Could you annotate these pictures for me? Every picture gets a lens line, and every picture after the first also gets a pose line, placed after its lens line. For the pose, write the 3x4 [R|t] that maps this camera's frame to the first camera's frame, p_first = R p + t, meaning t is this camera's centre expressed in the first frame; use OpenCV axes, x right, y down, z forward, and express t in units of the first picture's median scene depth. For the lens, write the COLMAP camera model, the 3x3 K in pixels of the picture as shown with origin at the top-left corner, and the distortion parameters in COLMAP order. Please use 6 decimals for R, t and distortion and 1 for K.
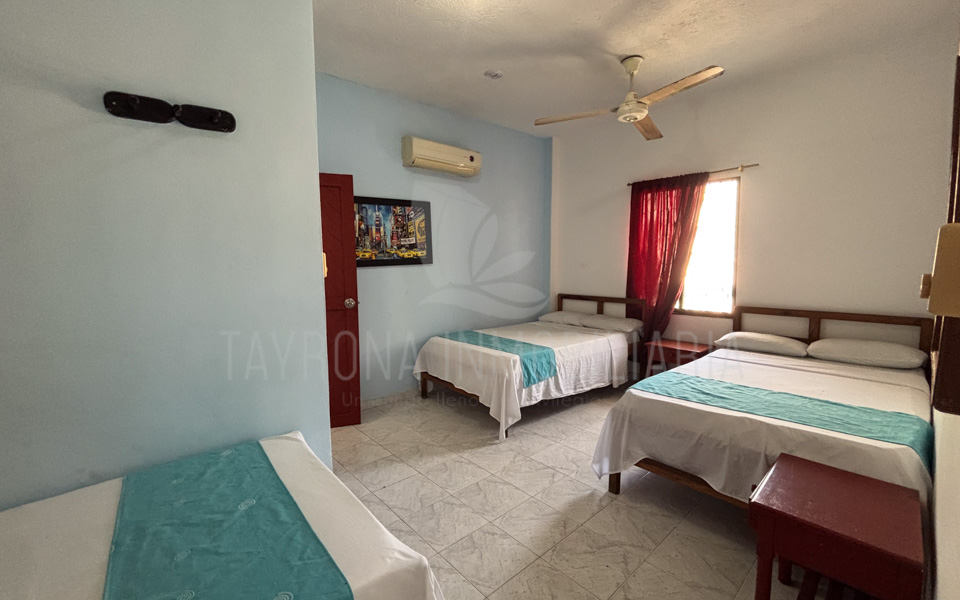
lens RADIAL K [[399.7, 0, 479.9], [0, 399.7, 298.7], [0, 0, 1]] dist [-0.000419, 0.000063]
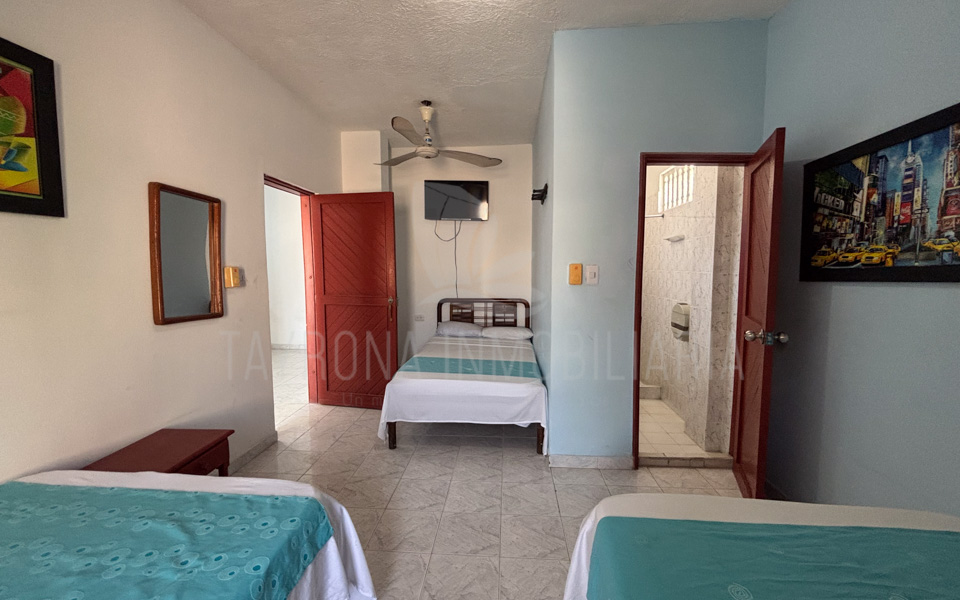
lens RADIAL K [[399.7, 0, 481.4], [0, 399.7, 298.9], [0, 0, 1]] dist [-0.000419, 0.000063]
pose [[-0.716051, 0.066568, -0.694867, 0.384690], [-0.052132, 0.987563, 0.148330, -0.105308], [0.696099, 0.142436, -0.703675, 1.006264]]
